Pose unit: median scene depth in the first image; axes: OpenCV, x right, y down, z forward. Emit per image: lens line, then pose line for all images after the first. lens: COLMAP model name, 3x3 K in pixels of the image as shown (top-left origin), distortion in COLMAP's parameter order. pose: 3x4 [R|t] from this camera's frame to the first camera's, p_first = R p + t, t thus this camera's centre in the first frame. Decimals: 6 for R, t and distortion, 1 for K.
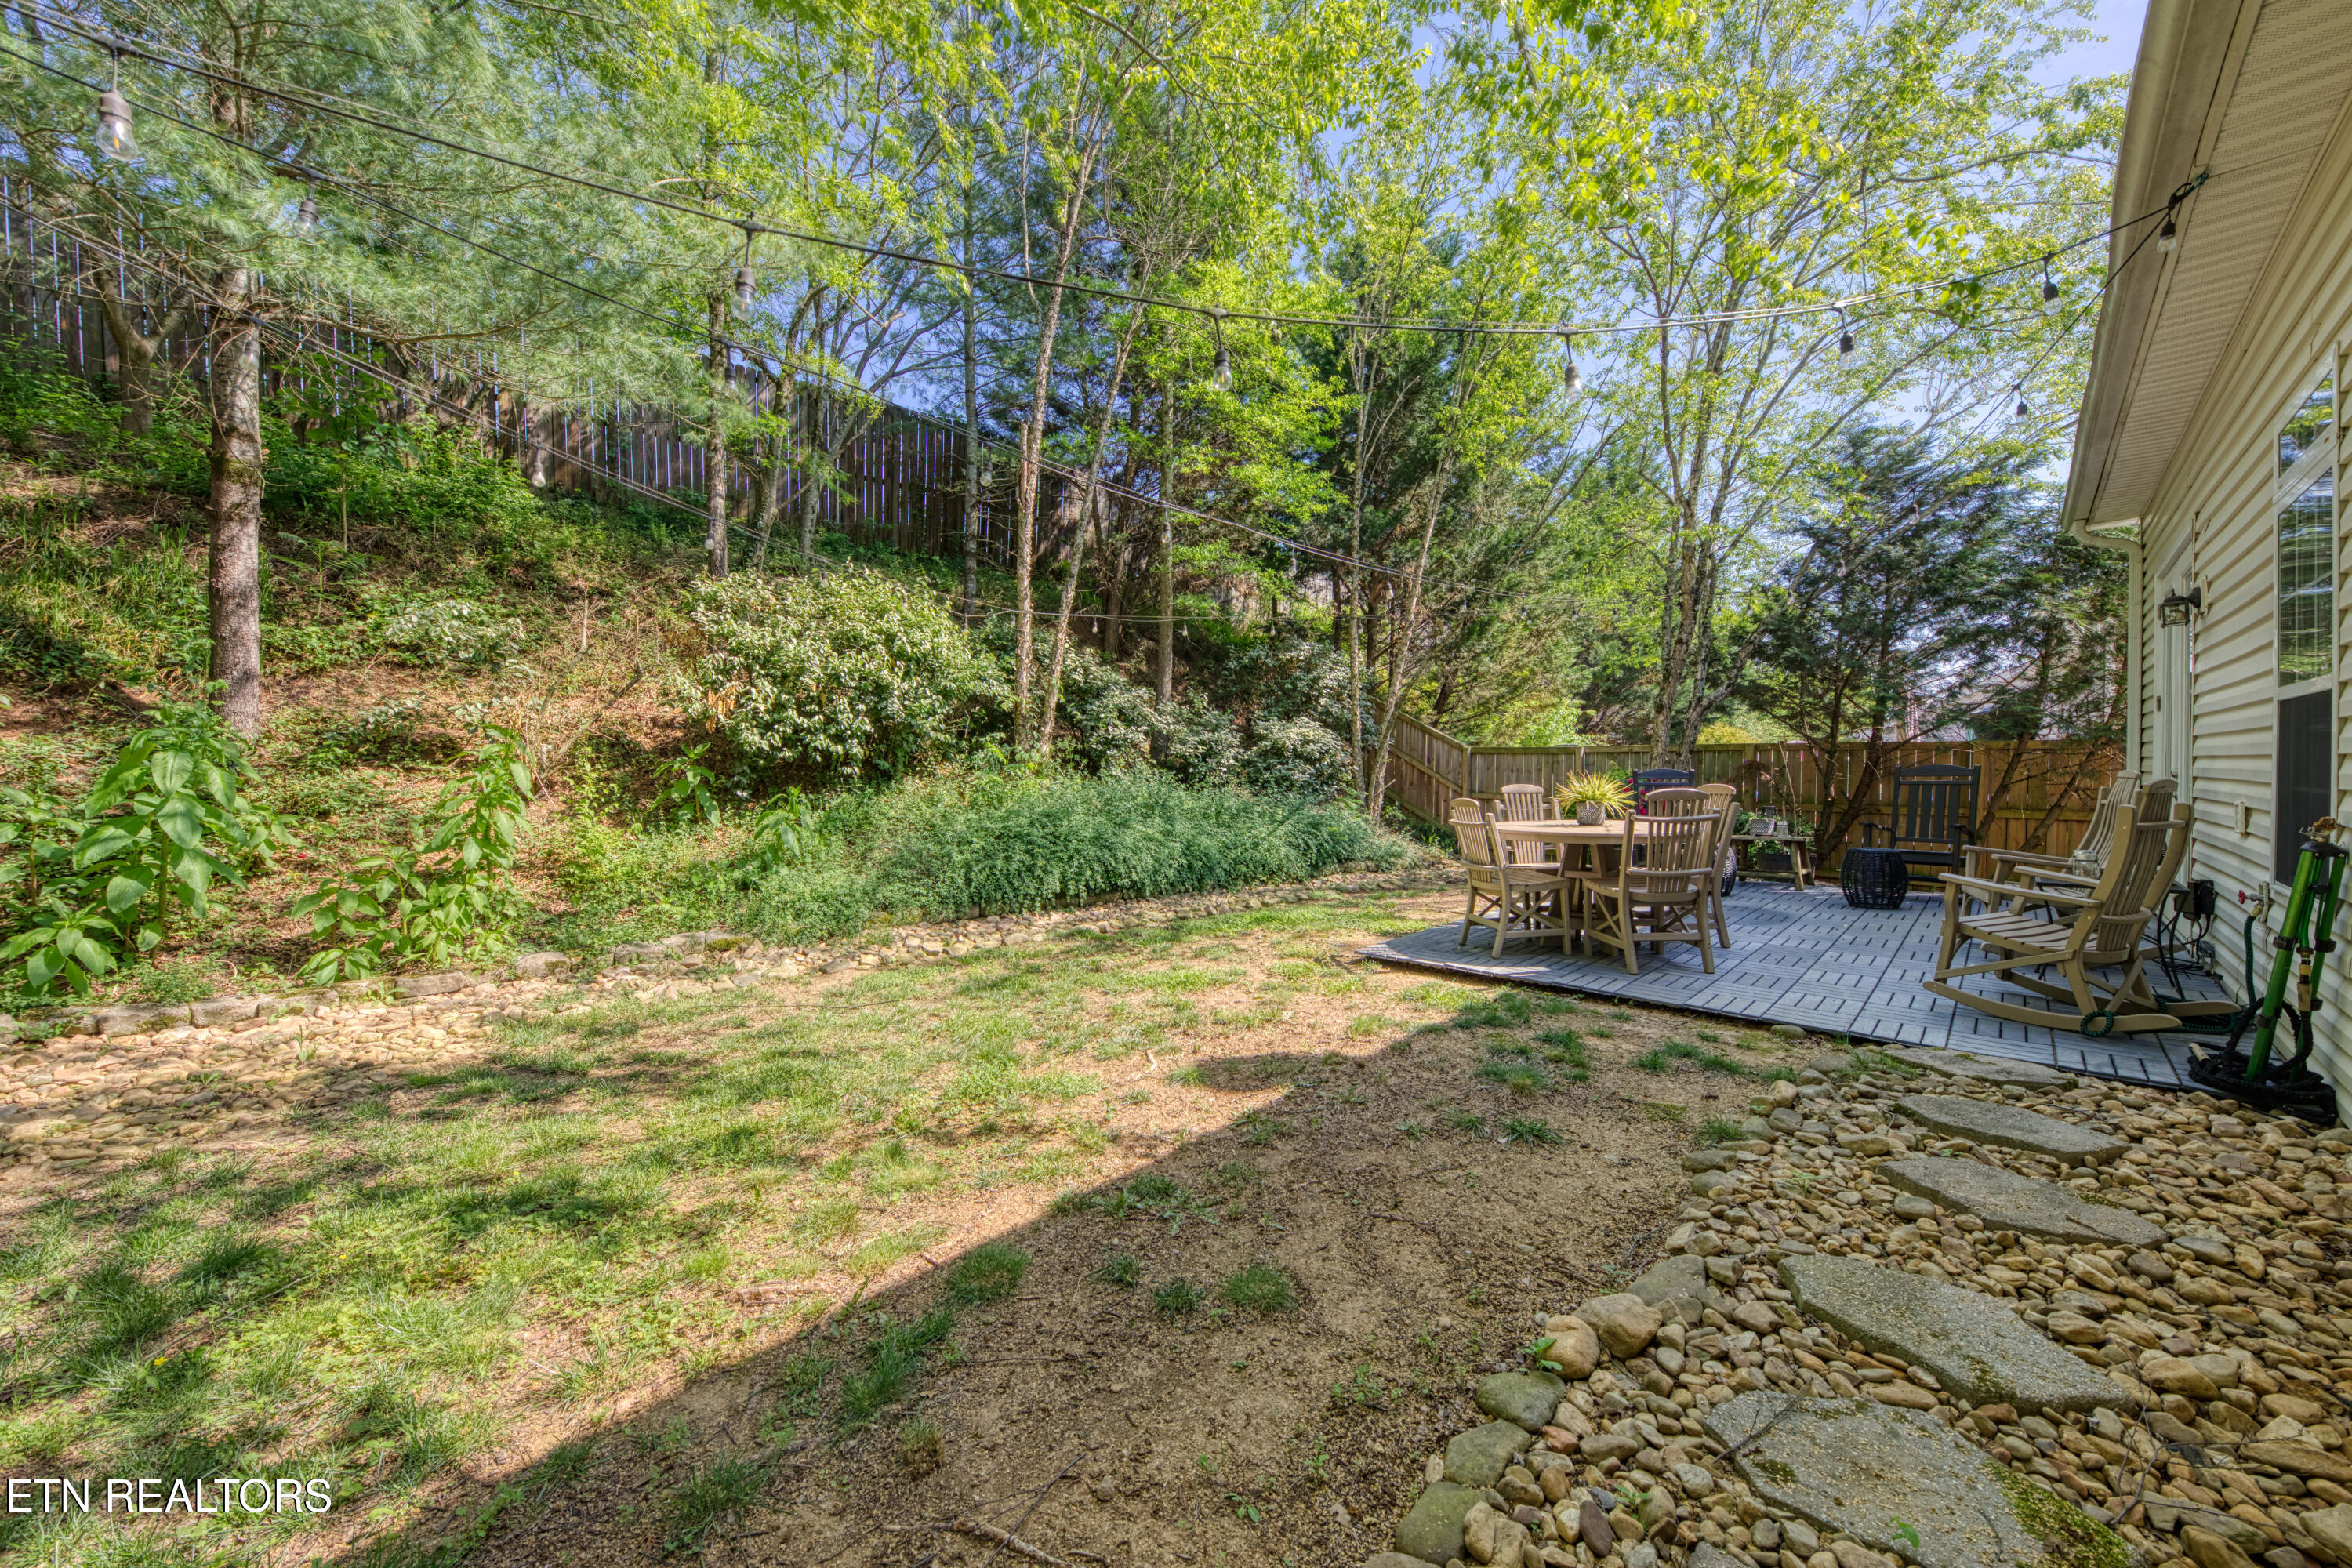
lens RADIAL K [[833.0, 0, 1176.5], [0, 833.0, 776.7], [0, 0, 1]] dist [0.000445, -0.000003]
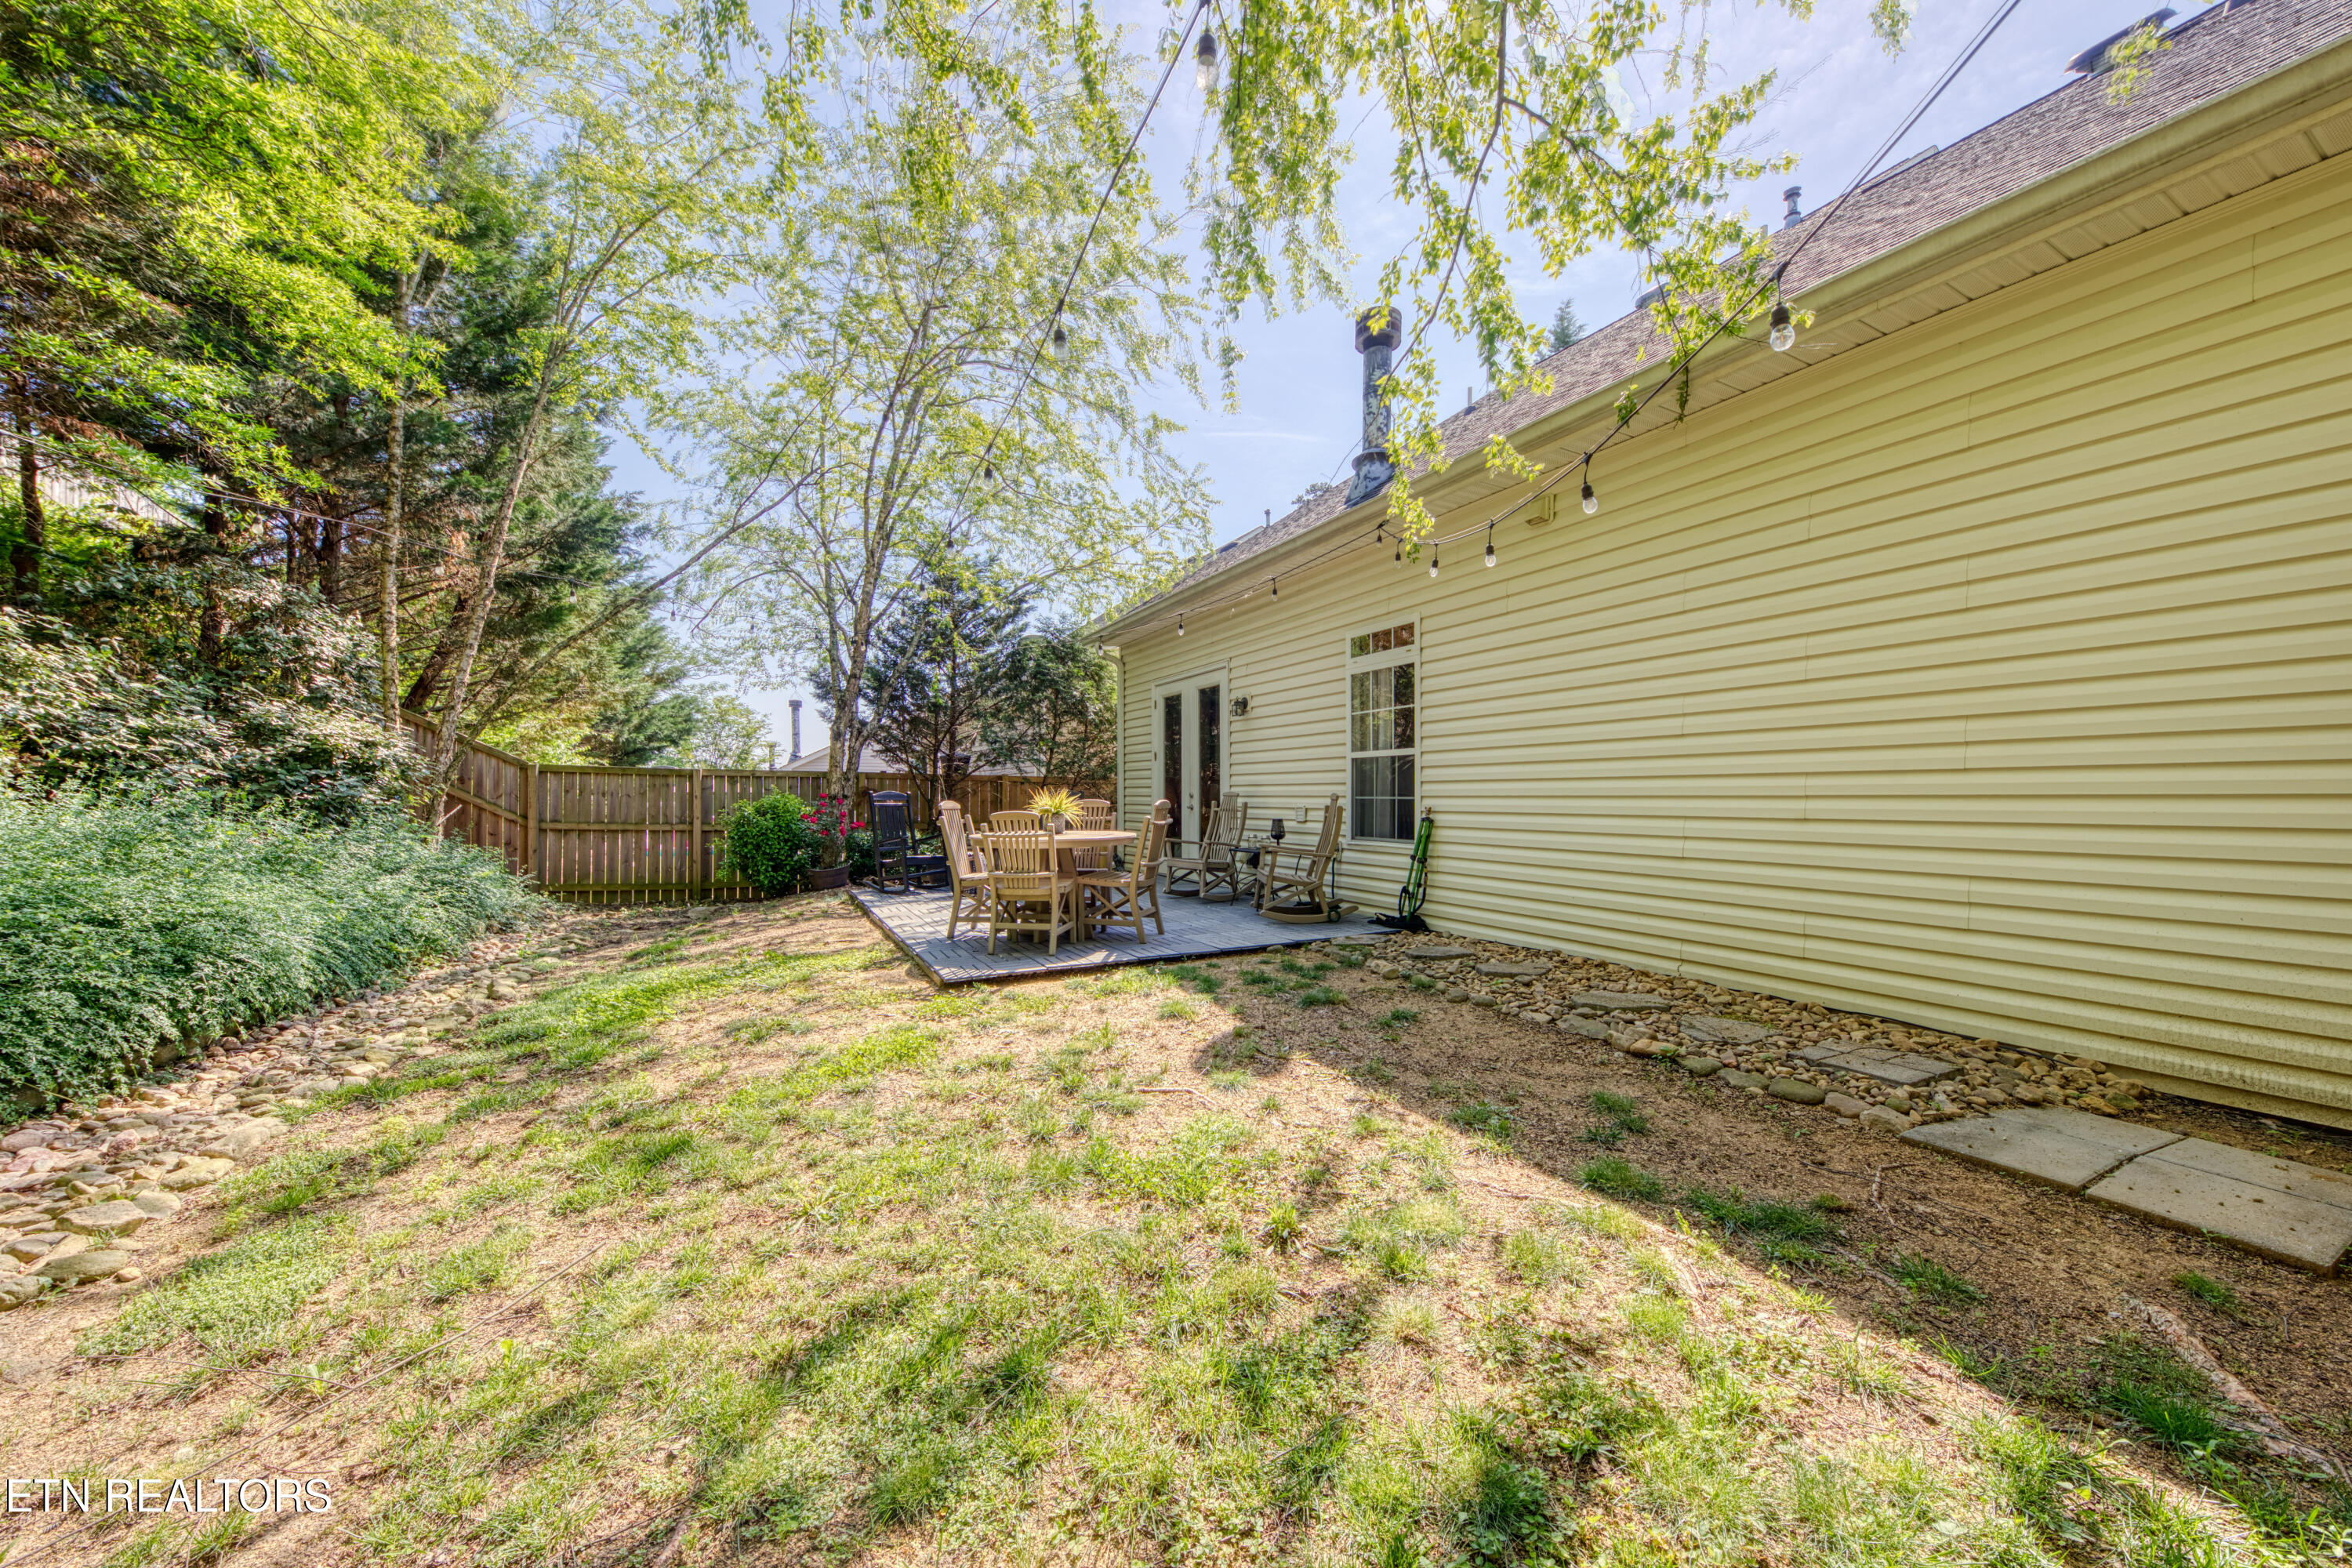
lens RADIAL K [[833.0, 0, 1179.7], [0, 833.0, 790.1], [0, 0, 1]] dist [0.000445, -0.000003]
pose [[0.301073, 0.004854, 0.953589, -1.174090], [0.004893, 0.999966, -0.006635, 0.007701], [-0.953589, 0.006663, 0.301039, 0.899285]]
